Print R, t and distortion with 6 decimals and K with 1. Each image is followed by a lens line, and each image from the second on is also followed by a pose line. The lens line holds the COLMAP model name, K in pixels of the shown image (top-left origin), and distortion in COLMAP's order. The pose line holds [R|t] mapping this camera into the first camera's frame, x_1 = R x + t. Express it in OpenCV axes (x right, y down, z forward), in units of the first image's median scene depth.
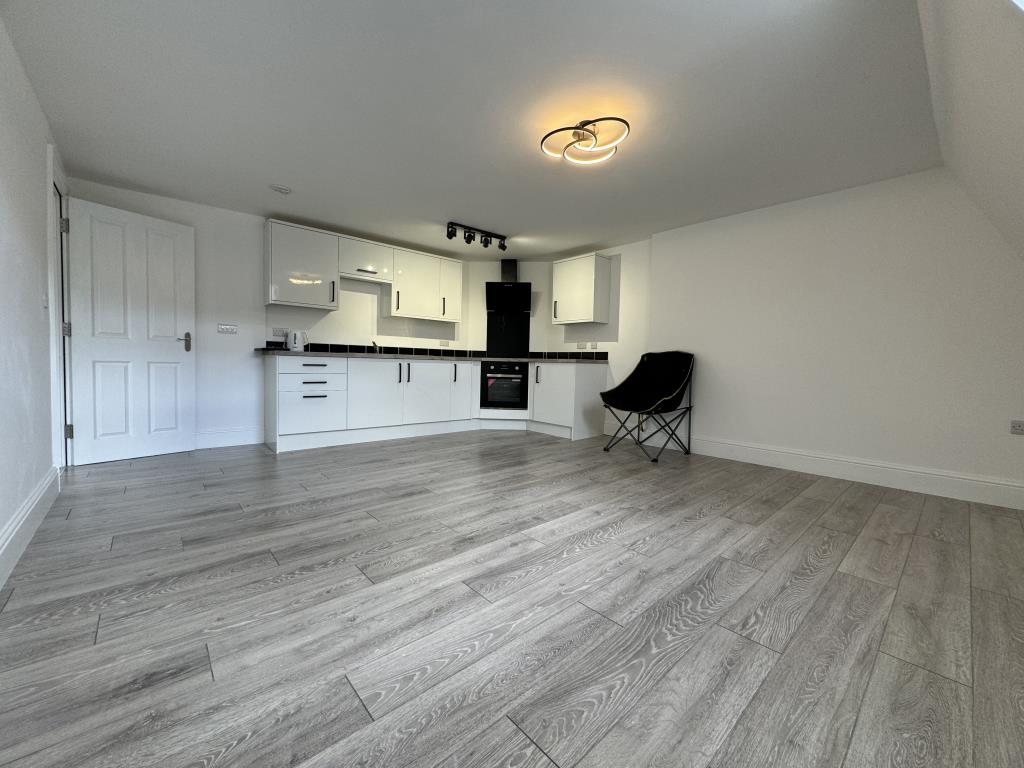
lens RADIAL K [[406.5, 0, 512.0], [0, 406.5, 384.0], [0, 0, 1]] dist [-0.000770, 0.000116]
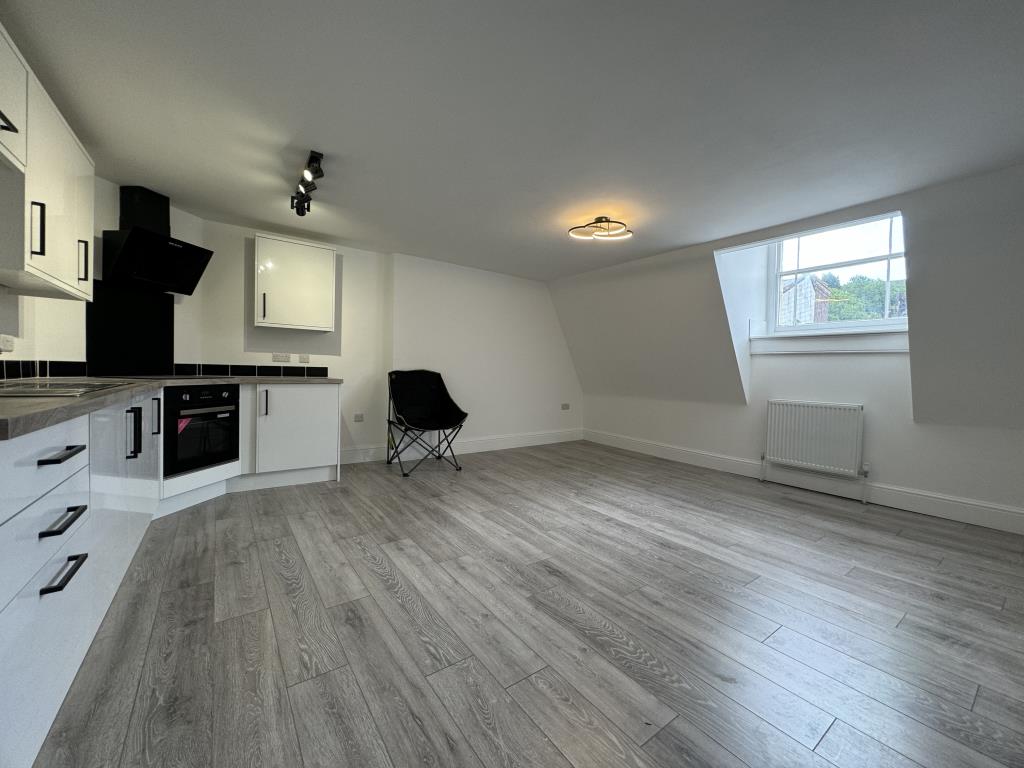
lens RADIAL K [[406.5, 0, 512.0], [0, 406.5, 384.0], [0, 0, 1]] dist [-0.000770, 0.000116]
pose [[0.102266, -0.052218, 0.993386, -0.985357], [0.028099, 0.998374, 0.049588, -0.133268], [-0.994360, 0.022842, 0.103567, 0.949112]]
